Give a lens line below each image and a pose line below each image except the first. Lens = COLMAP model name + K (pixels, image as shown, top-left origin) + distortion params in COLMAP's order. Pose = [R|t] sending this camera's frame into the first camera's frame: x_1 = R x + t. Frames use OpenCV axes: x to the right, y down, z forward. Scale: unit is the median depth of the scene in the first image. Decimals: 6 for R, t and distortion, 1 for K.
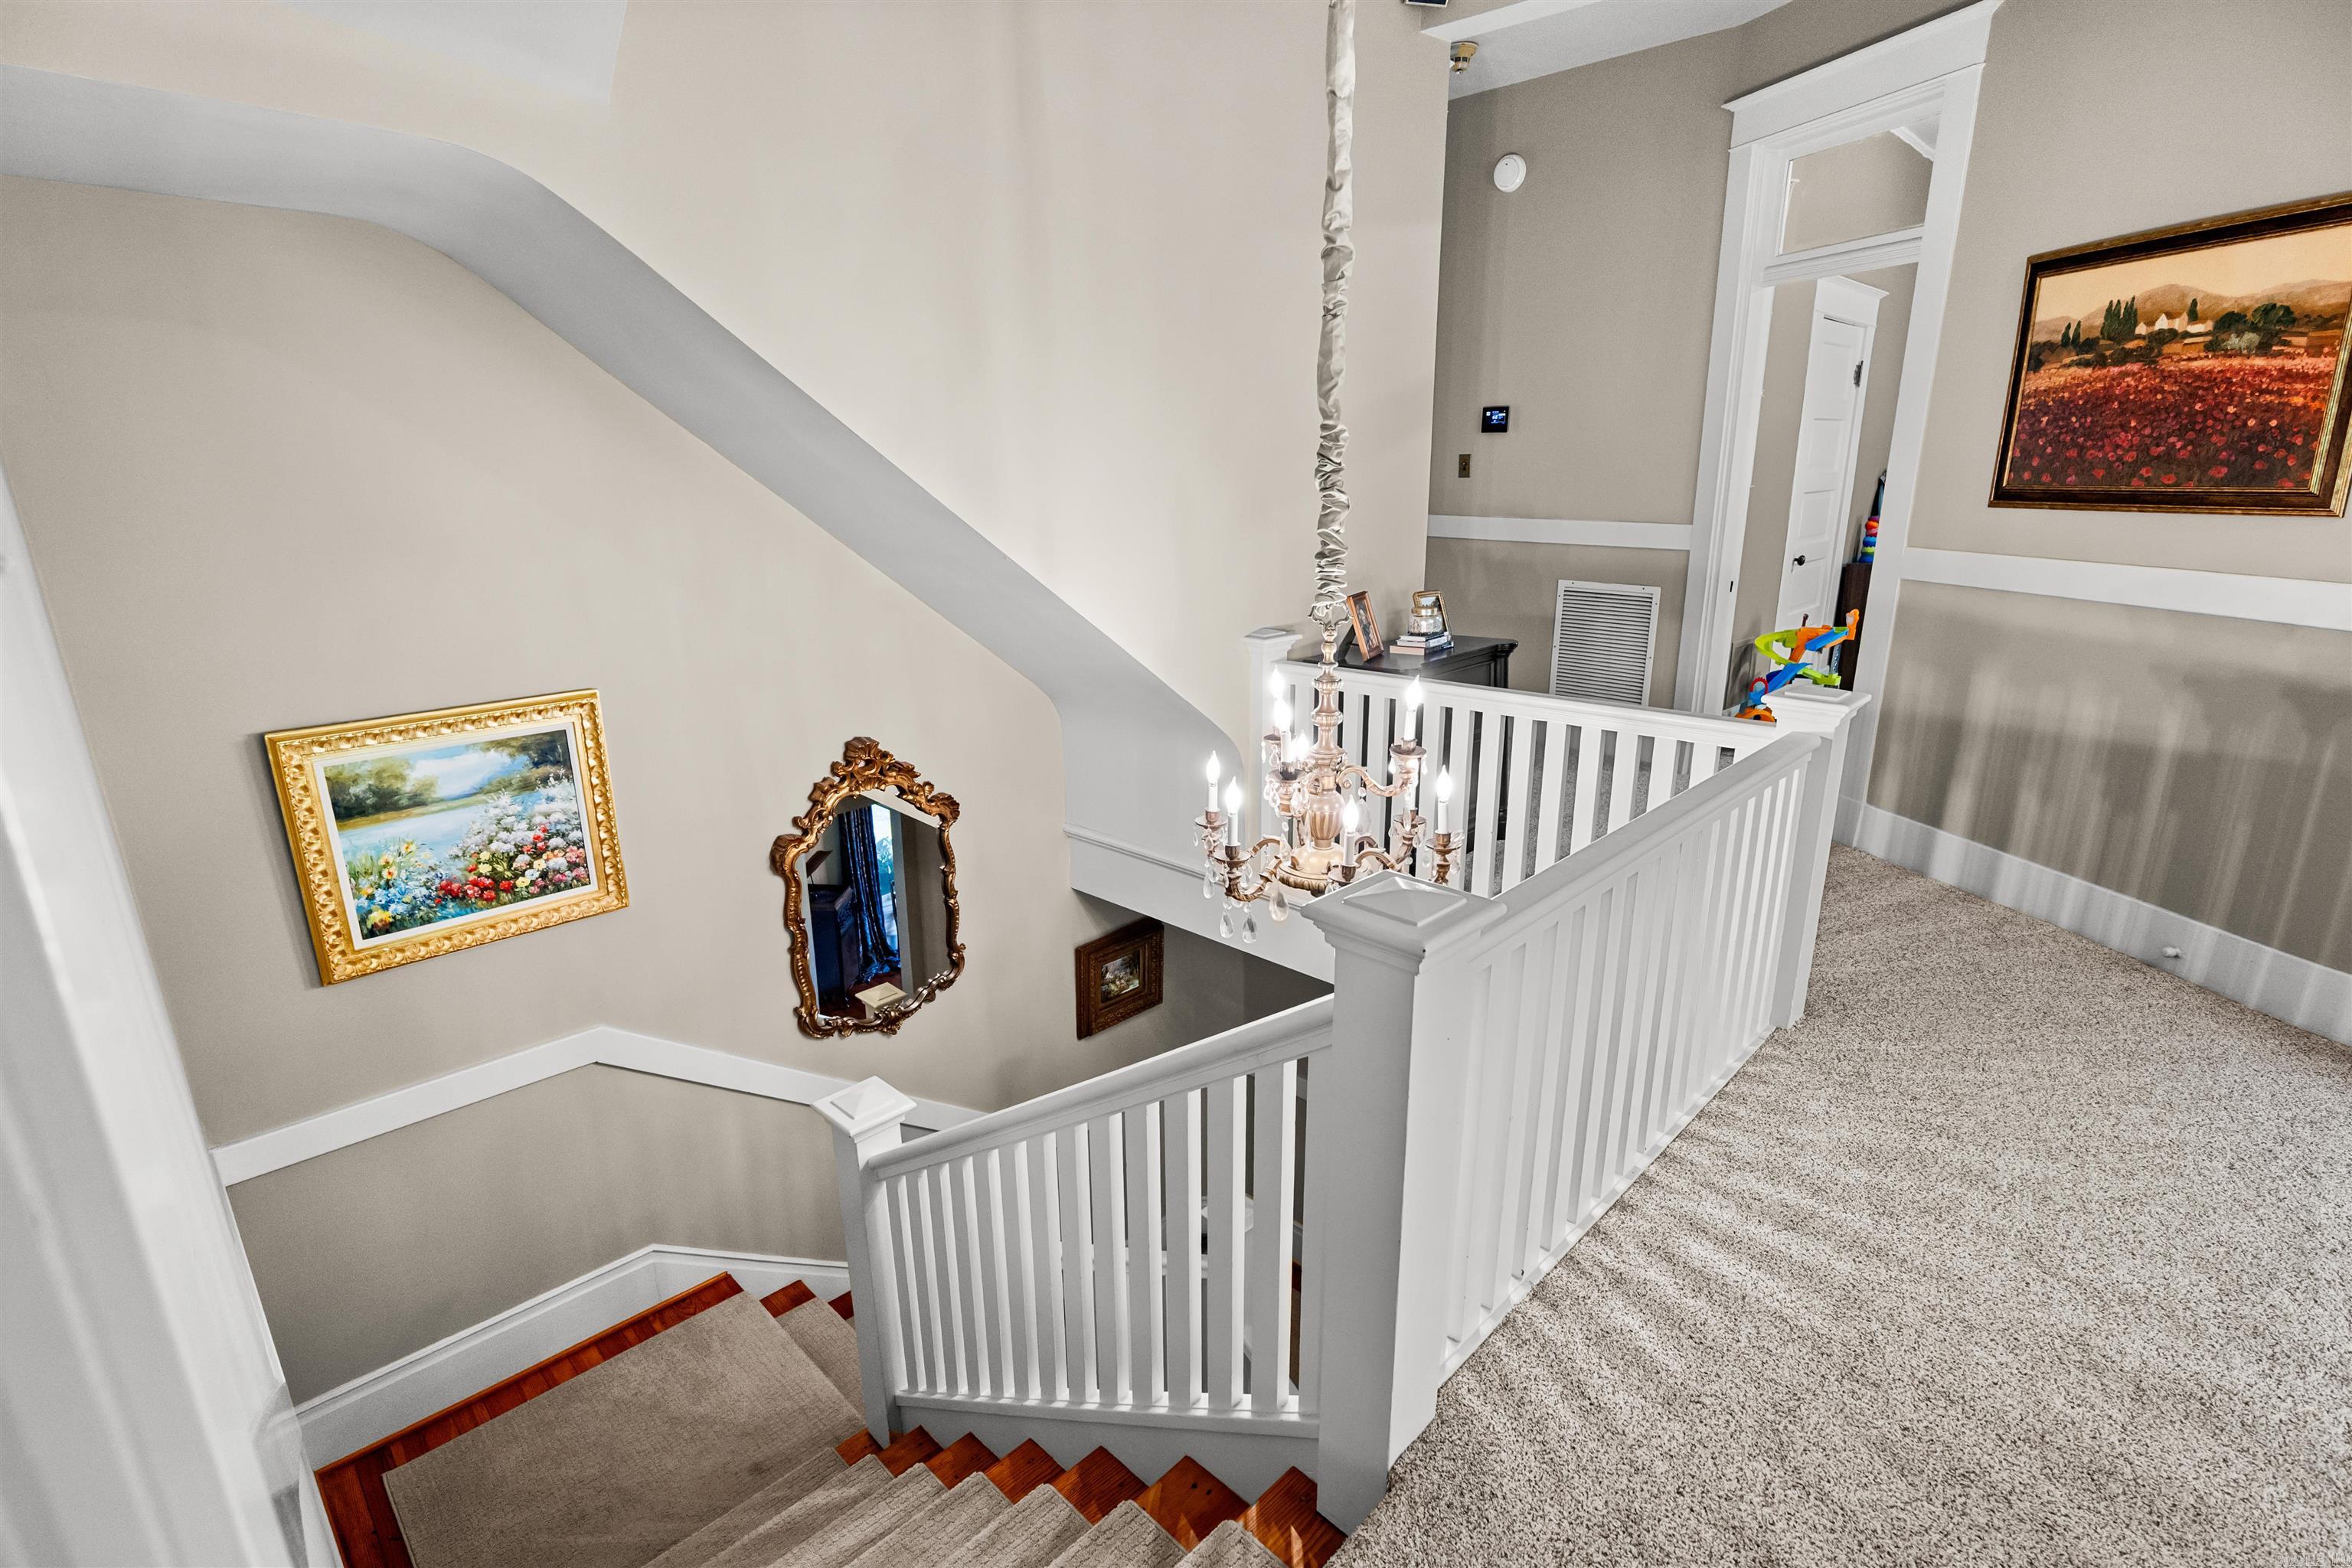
lens RADIAL K [[1138.1, 0, 1176.0], [0, 1138.1, 784.0], [0, 0, 1]] dist [-0.005462, -0.000981]
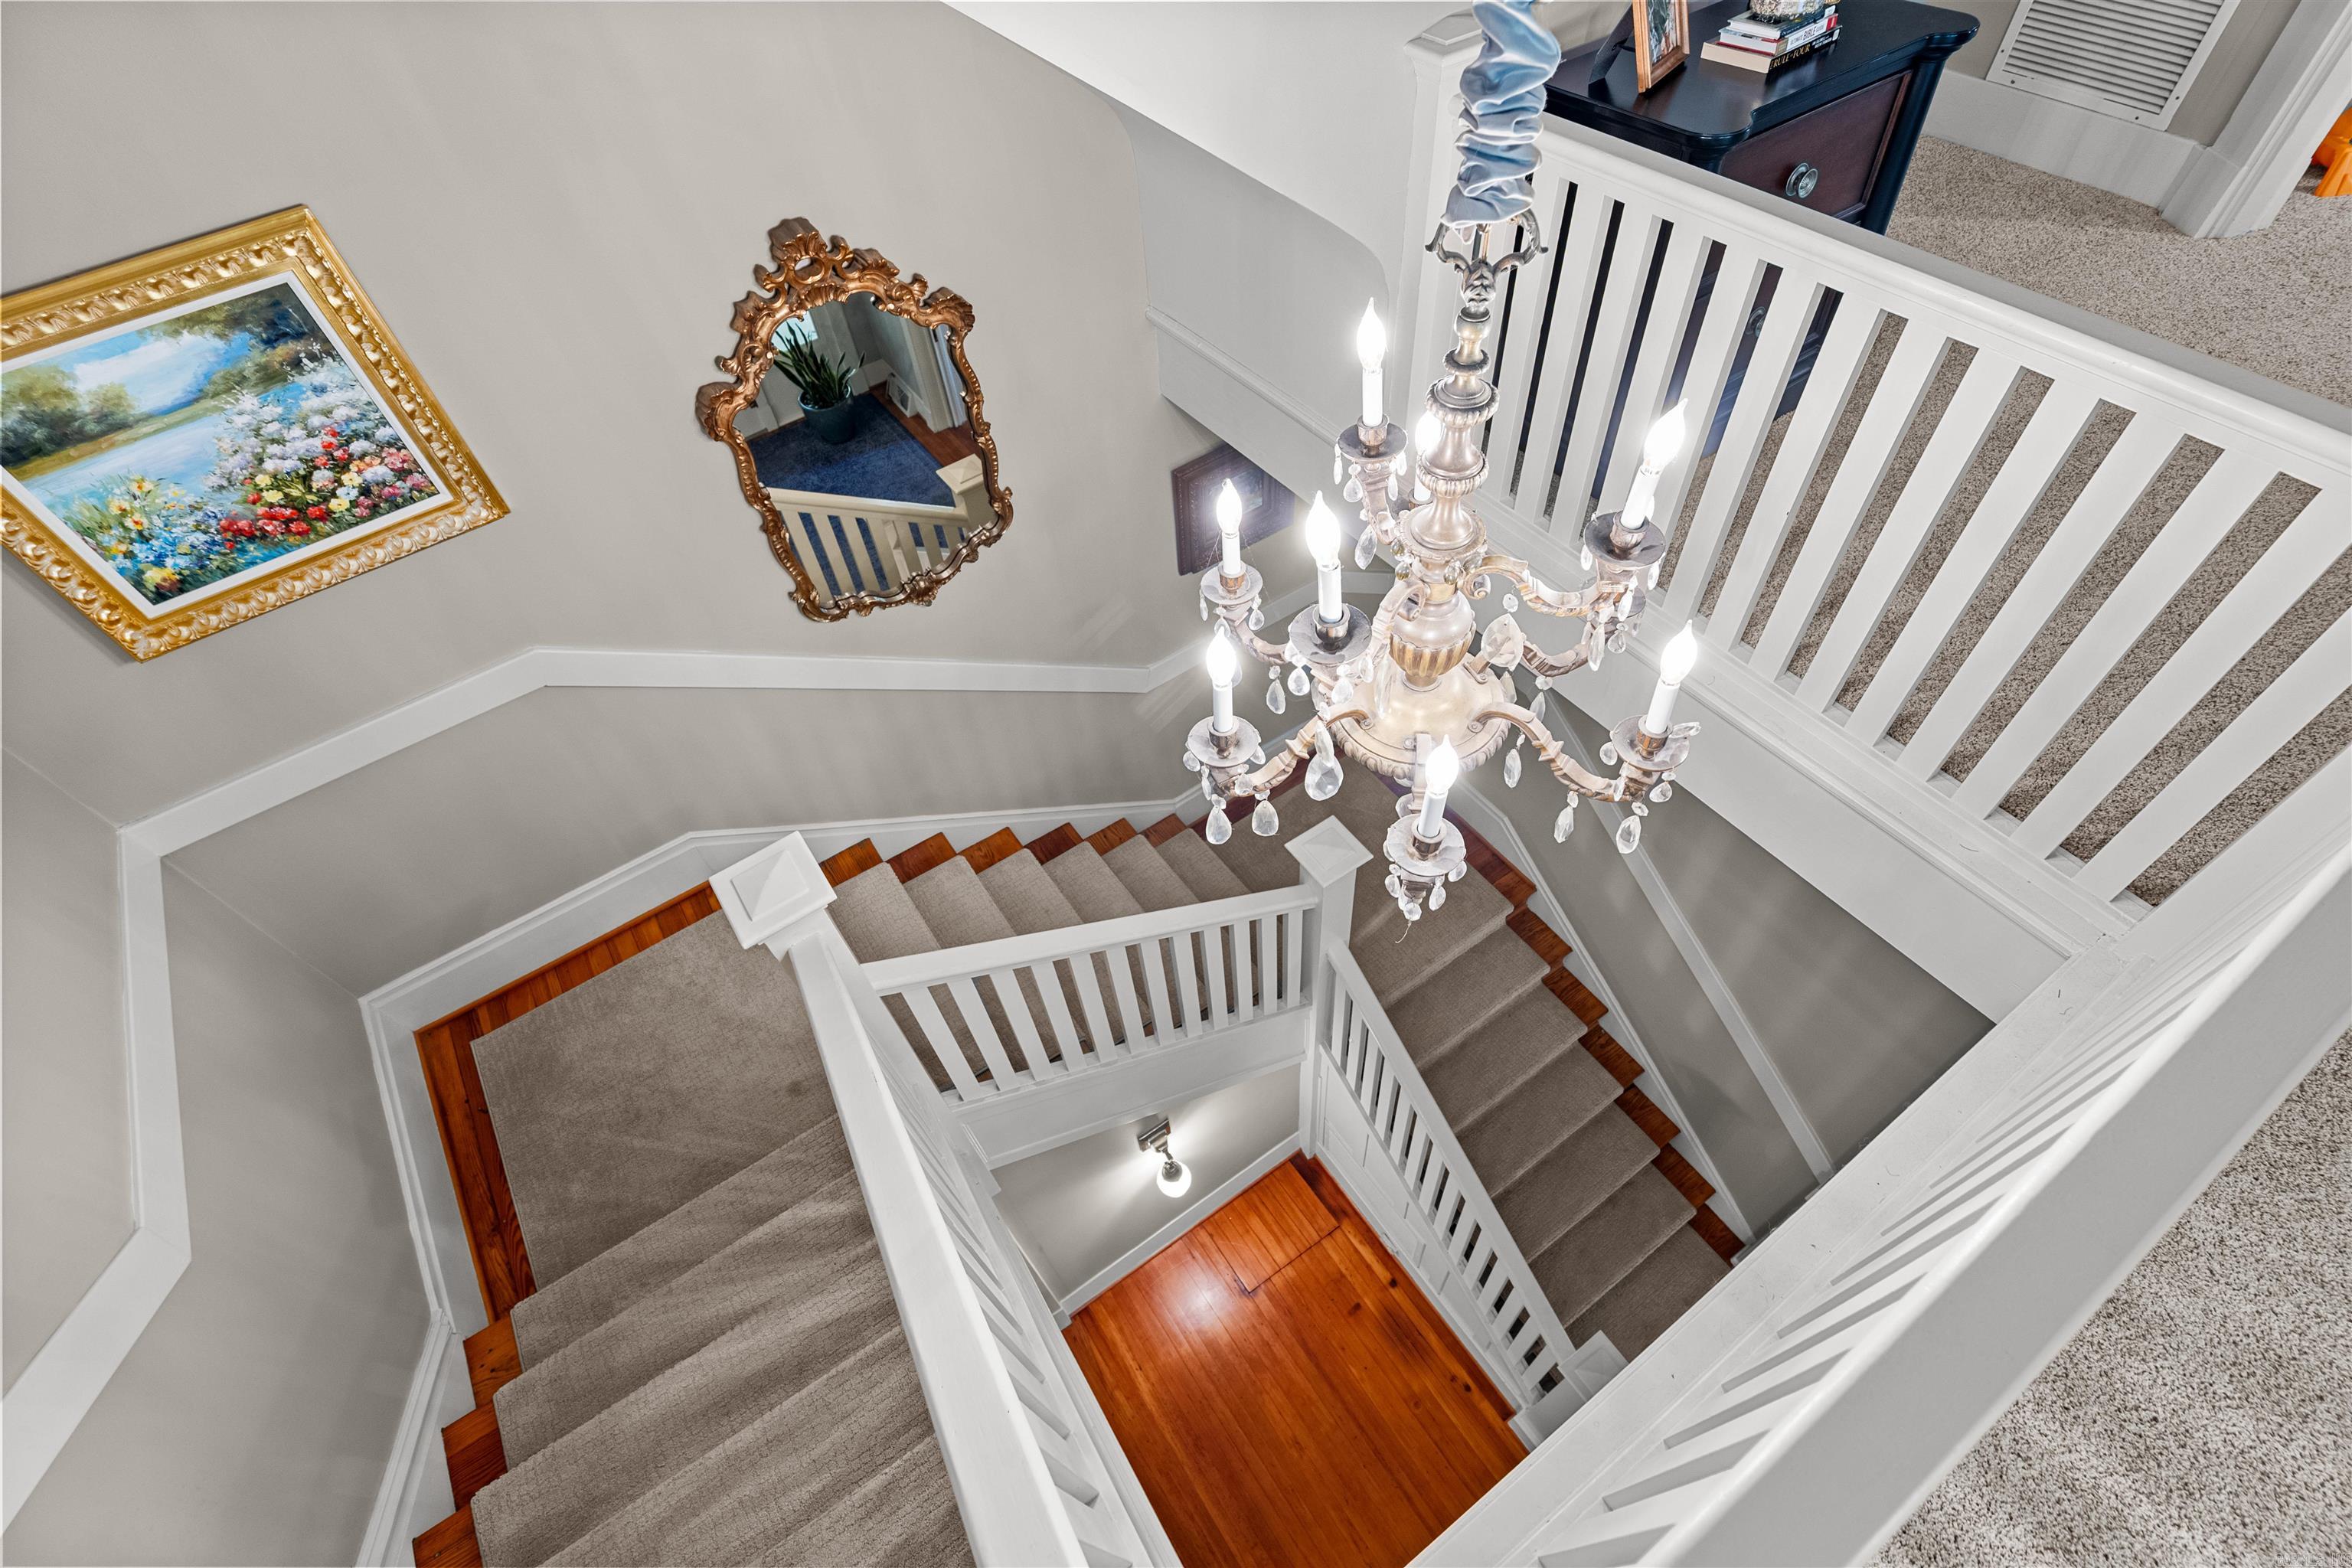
lens RADIAL K [[1089.6, 0, 1176.0], [0, 1089.6, 784.0], [0, 0, 1]] dist [-0.009539, 0.000604]
pose [[0.979234, 0.111539, -0.169294, 0.113477], [0.011039, 0.804480, 0.593878, -0.220214], [0.202434, -0.583414, 0.786542, 0.564722]]
